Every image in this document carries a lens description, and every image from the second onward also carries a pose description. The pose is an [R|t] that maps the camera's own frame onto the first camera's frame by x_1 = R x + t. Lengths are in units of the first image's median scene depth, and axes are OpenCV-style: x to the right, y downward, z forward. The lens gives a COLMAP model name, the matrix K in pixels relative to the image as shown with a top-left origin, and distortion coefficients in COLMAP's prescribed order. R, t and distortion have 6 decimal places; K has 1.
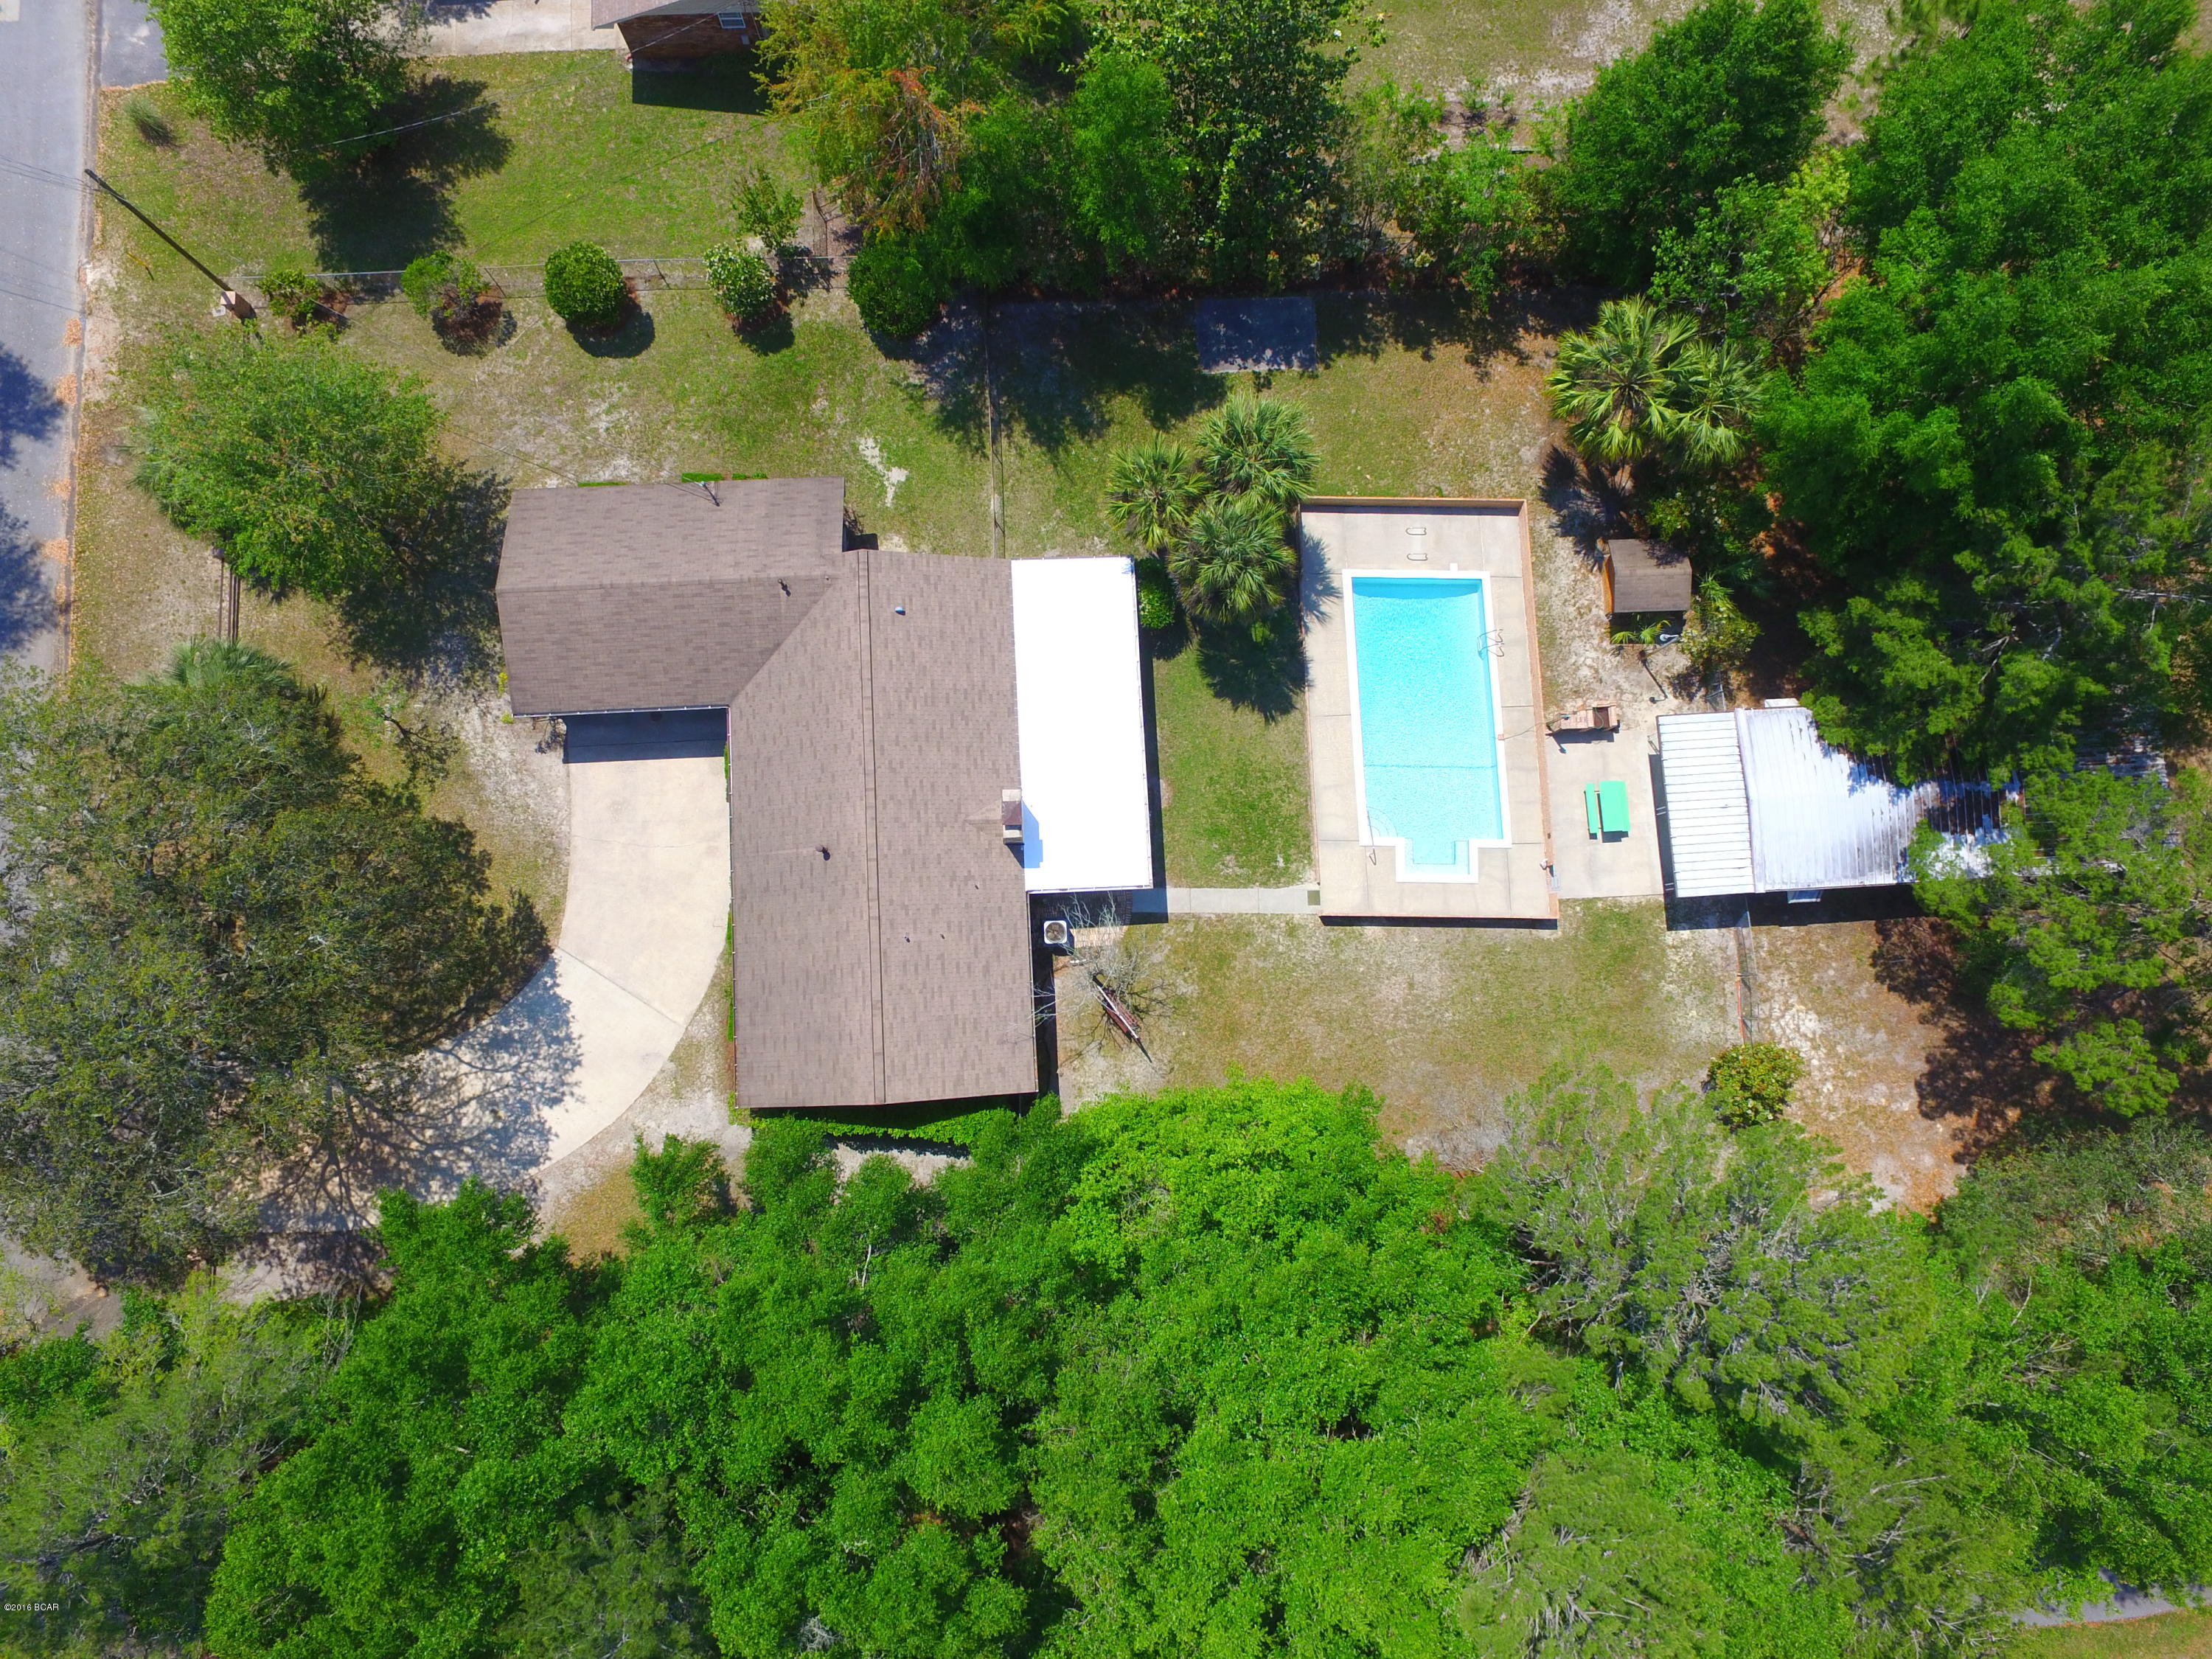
lens RADIAL K [[1283.8, 0, 1091.7], [0, 1283.8, 827.6], [0, 0, 1]] dist [-0.016424, 0.014187]
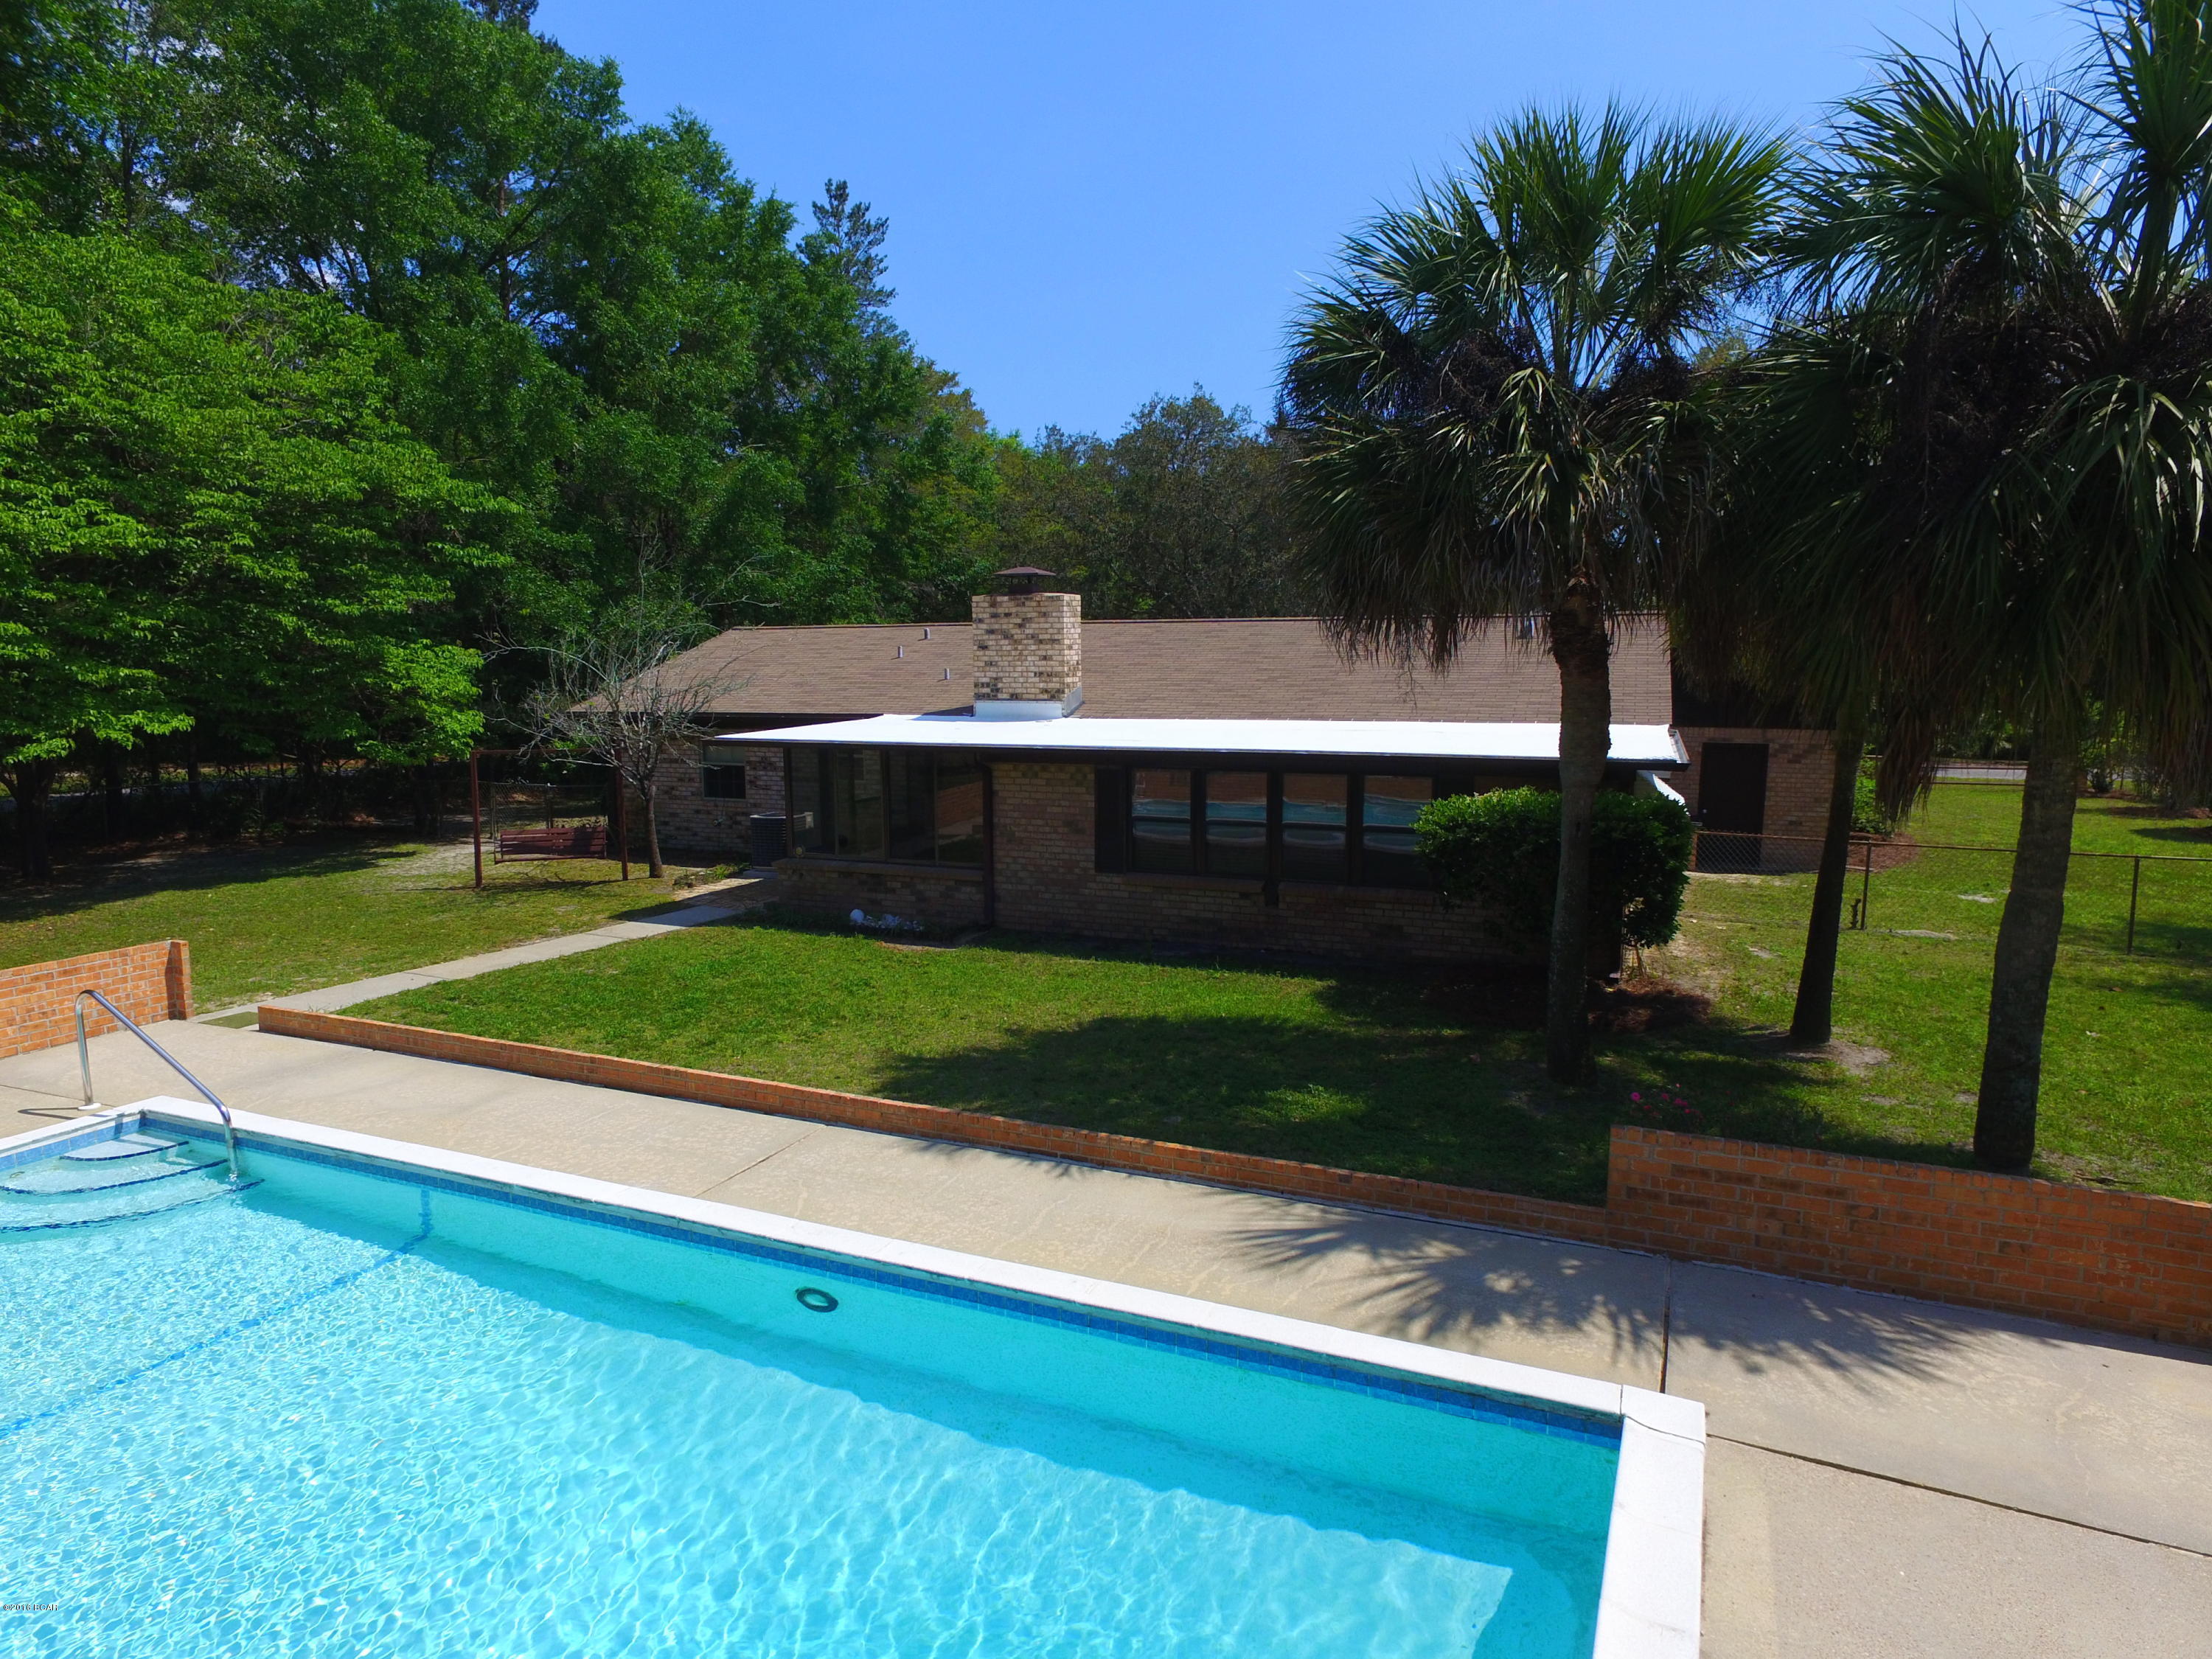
lens RADIAL K [[1283.8, 0, 1099.7], [0, 1283.8, 831.9], [0, 0, 1]] dist [-0.016424, 0.014187]
pose [[-0.428319, 0.068162, -0.901053, 0.324542], [-0.898513, 0.073817, 0.432695, -0.214082], [0.096007, 0.994940, 0.029627, 0.959681]]
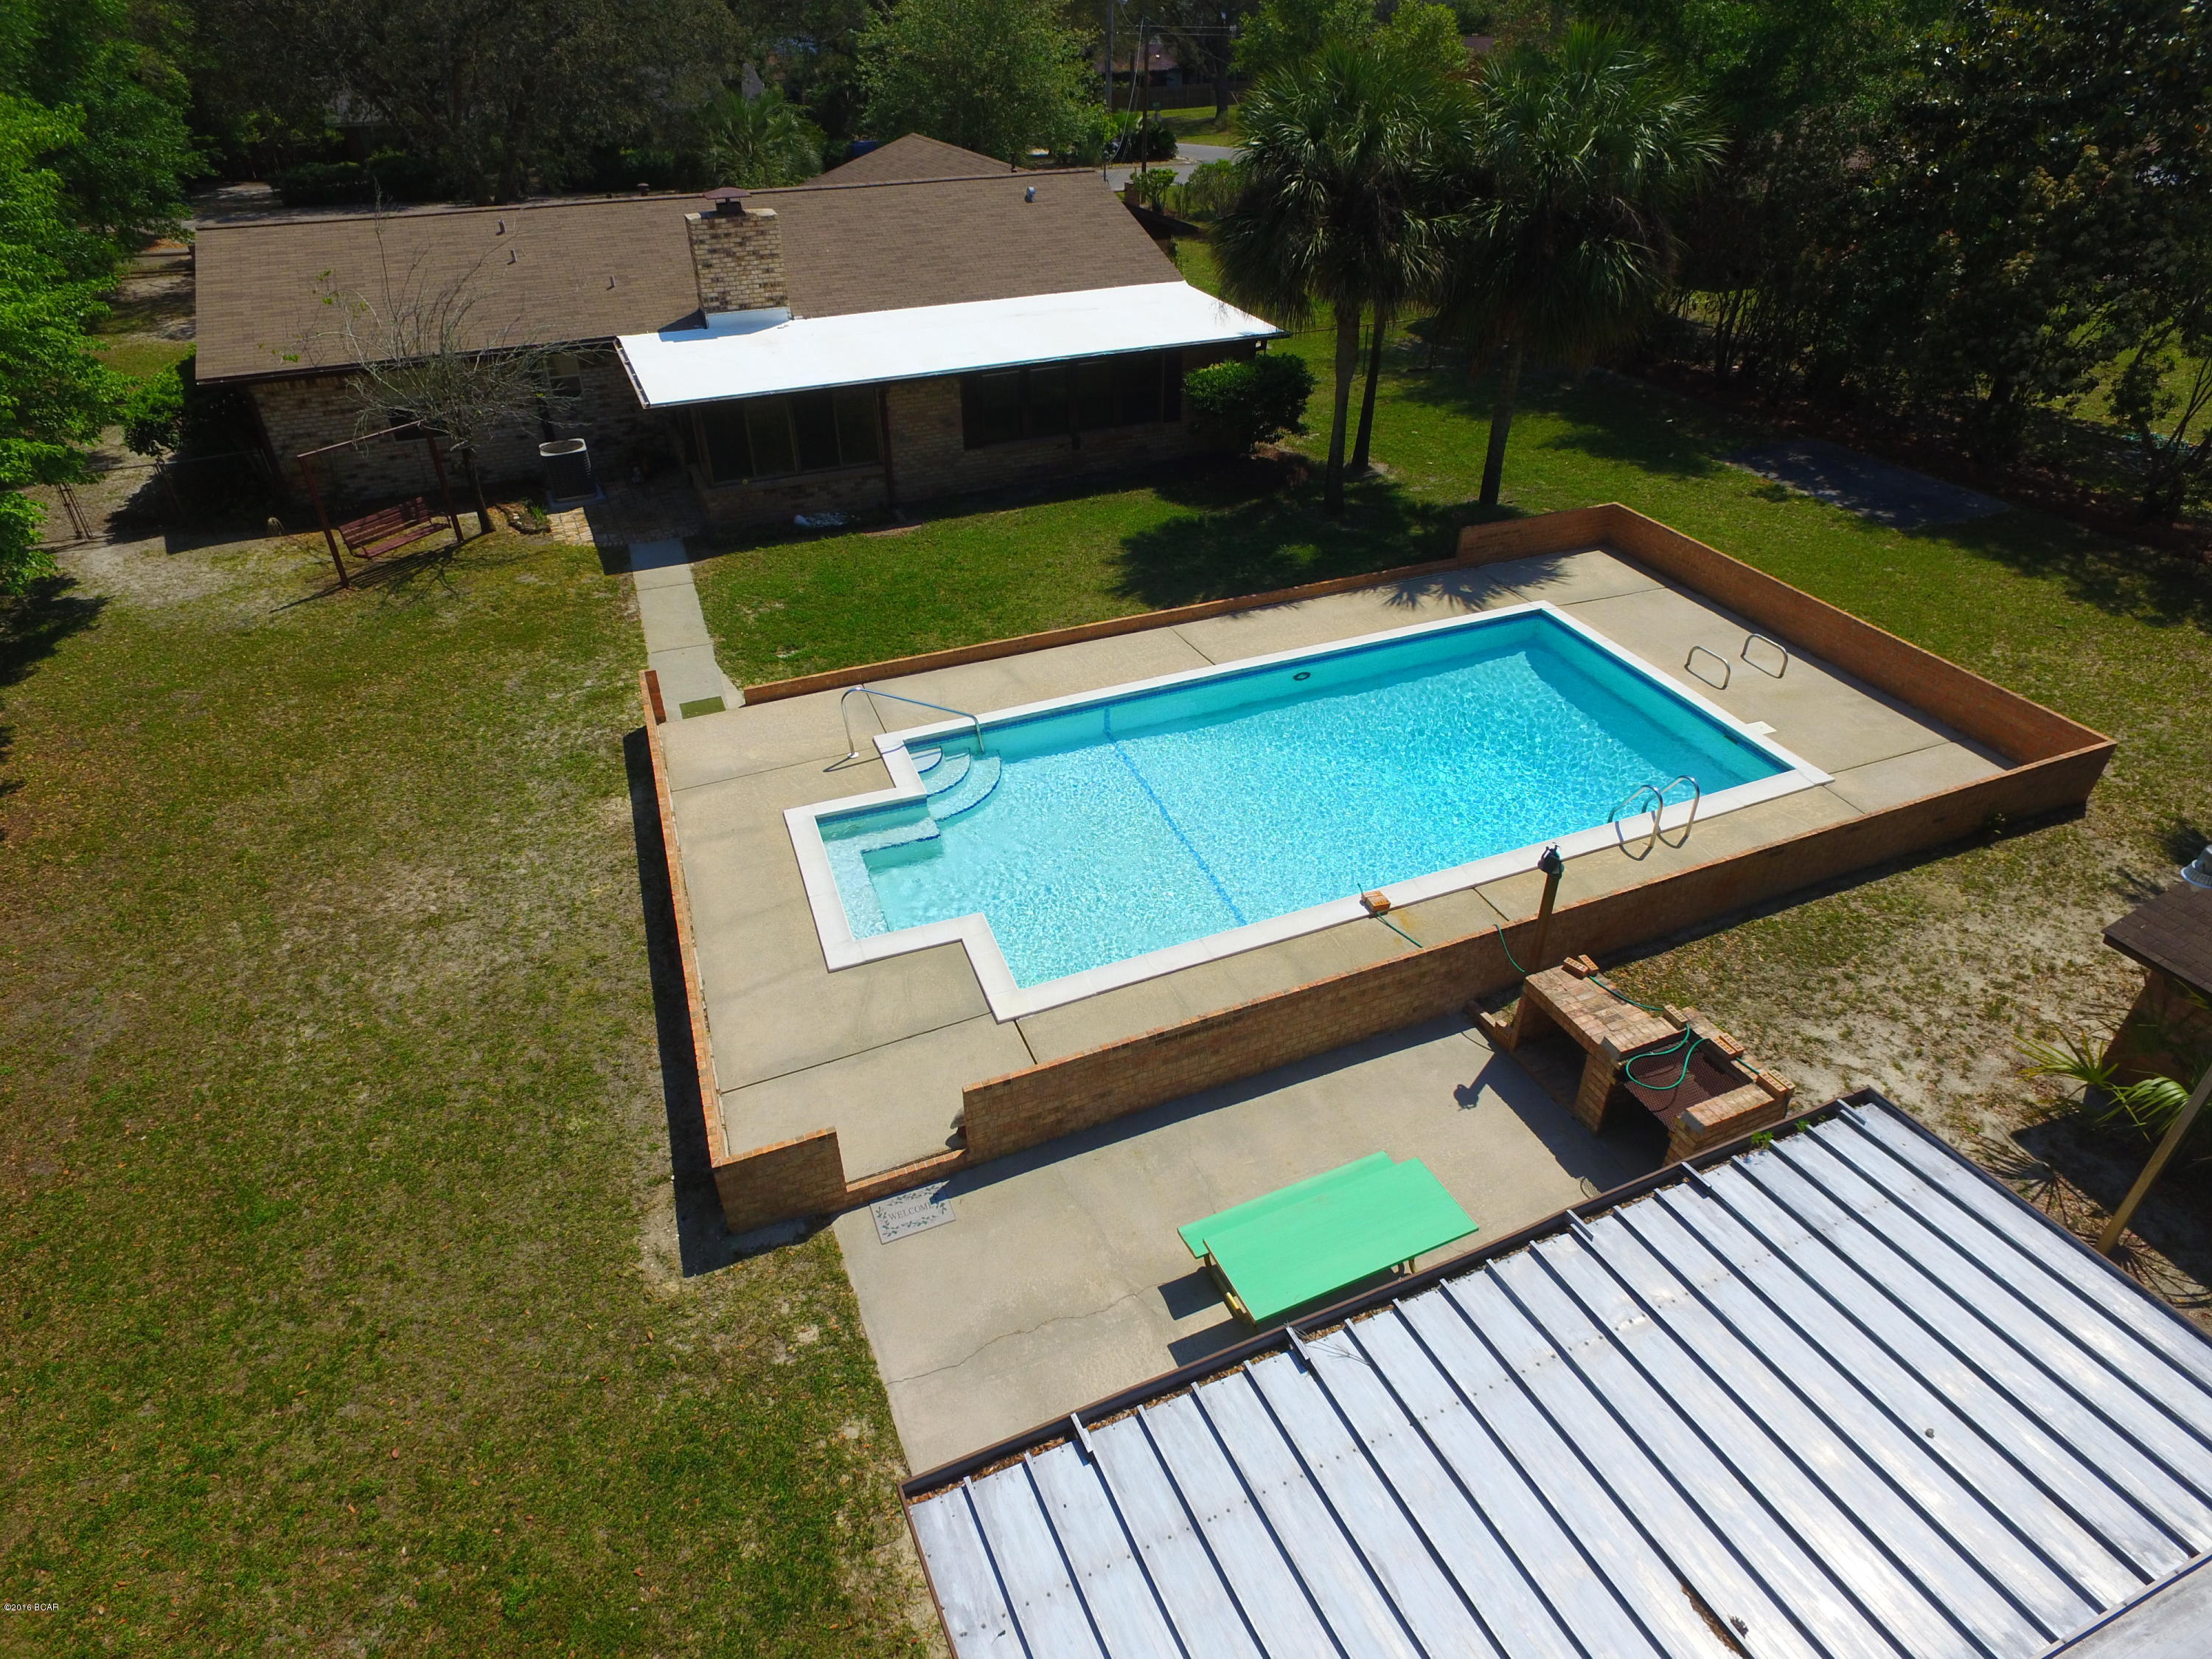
lens RADIAL K [[1283.8, 0, 1096.0], [0, 1283.8, 837.1], [0, 0, 1]] dist [-0.016424, 0.014187]
pose [[0.349420, 0.486103, -0.801006, 0.518327], [-0.926228, 0.308259, -0.216973, 0.040551], [0.141446, 0.817729, 0.557954, 0.830911]]
